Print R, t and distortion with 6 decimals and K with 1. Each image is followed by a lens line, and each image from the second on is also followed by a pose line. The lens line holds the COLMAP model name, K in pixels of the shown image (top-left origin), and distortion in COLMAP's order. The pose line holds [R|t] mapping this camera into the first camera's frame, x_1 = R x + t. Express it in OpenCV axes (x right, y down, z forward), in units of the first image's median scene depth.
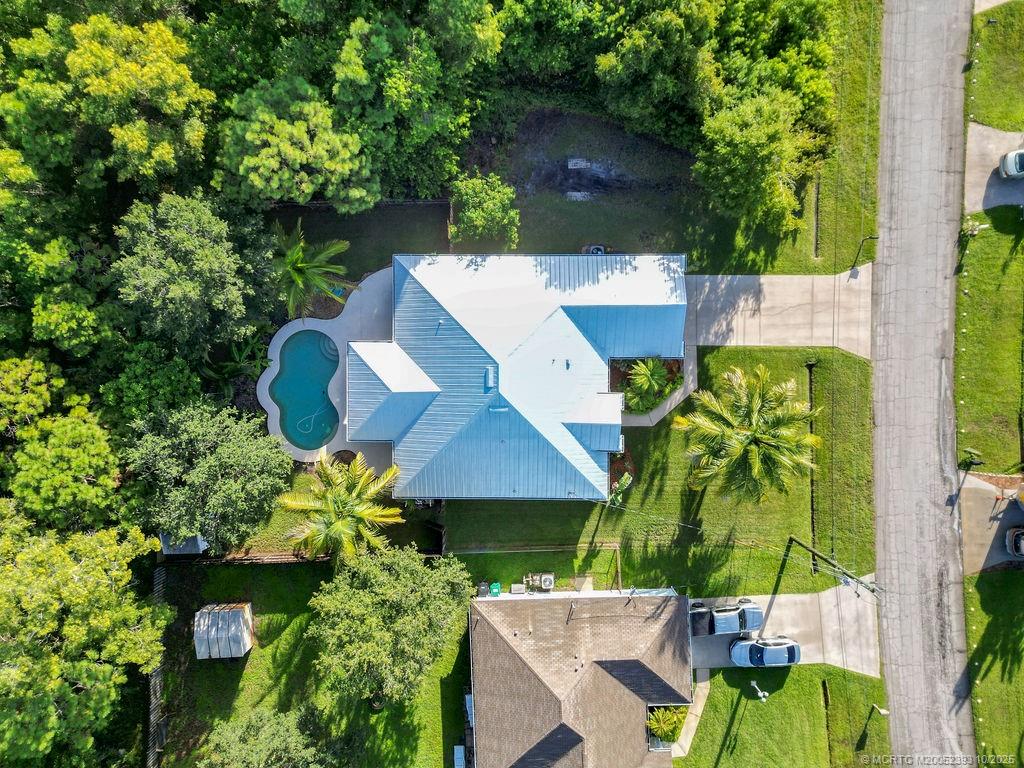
lens RADIAL K [[715.3, 0, 508.4], [0, 715.3, 388.0], [0, 0, 1]] dist [0.084775, -0.100552]
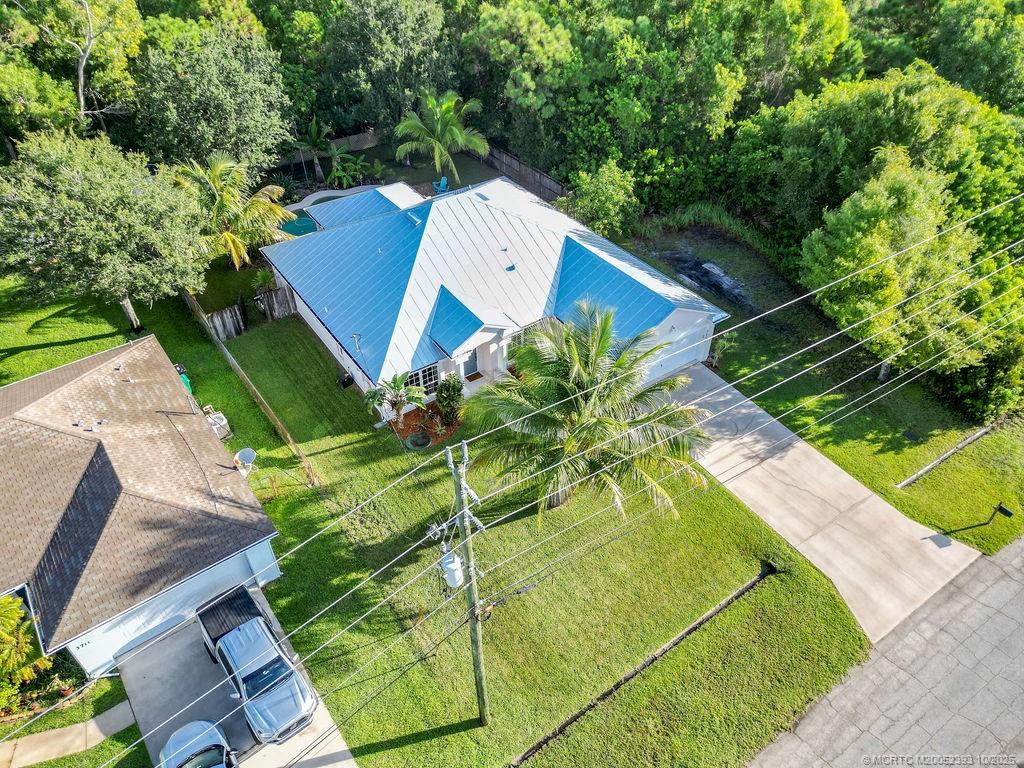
lens RADIAL K [[730.4, 0, 507.4], [0, 730.4, 386.1], [0, 0, 1]] dist [0.086879, -0.100145]
pose [[0.563103, 0.536303, -0.628724, 0.584222], [-0.826171, 0.347964, -0.443129, 0.329913], [-0.018878, 0.768961, 0.639017, 0.548970]]
